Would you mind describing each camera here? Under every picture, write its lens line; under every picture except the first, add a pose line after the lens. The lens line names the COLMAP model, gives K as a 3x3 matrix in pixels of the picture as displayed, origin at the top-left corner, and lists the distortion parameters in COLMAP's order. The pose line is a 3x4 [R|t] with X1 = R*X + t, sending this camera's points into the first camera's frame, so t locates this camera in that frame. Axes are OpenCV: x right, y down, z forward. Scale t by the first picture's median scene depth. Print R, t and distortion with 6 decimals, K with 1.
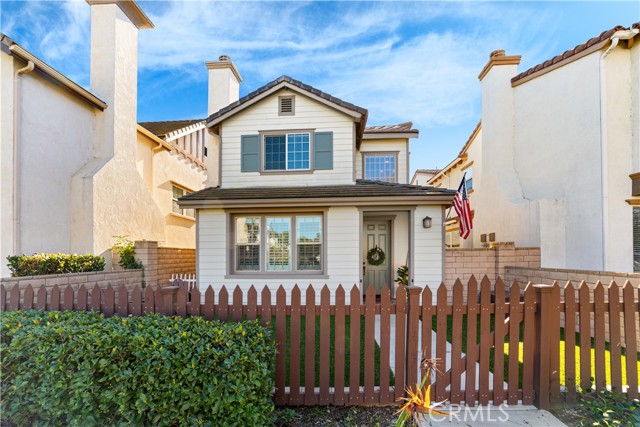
lens RADIAL K [[261.3, 0, 326.8], [0, 261.3, 254.7], [0, 0, 1]] dist [-0.008478, 0.000734]
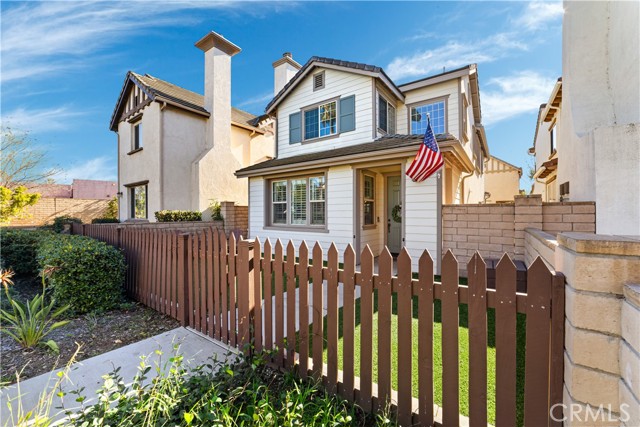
lens RADIAL K [[253.1, 0, 326.9], [0, 253.1, 212.6], [0, 0, 1]] dist [-0.015889, 0.001735]
pose [[0.850768, 0.004940, -0.525518, 0.465722], [-0.004994, 0.999987, 0.001317, 0.002777], [0.525518, 0.001504, 0.850781, 0.079565]]
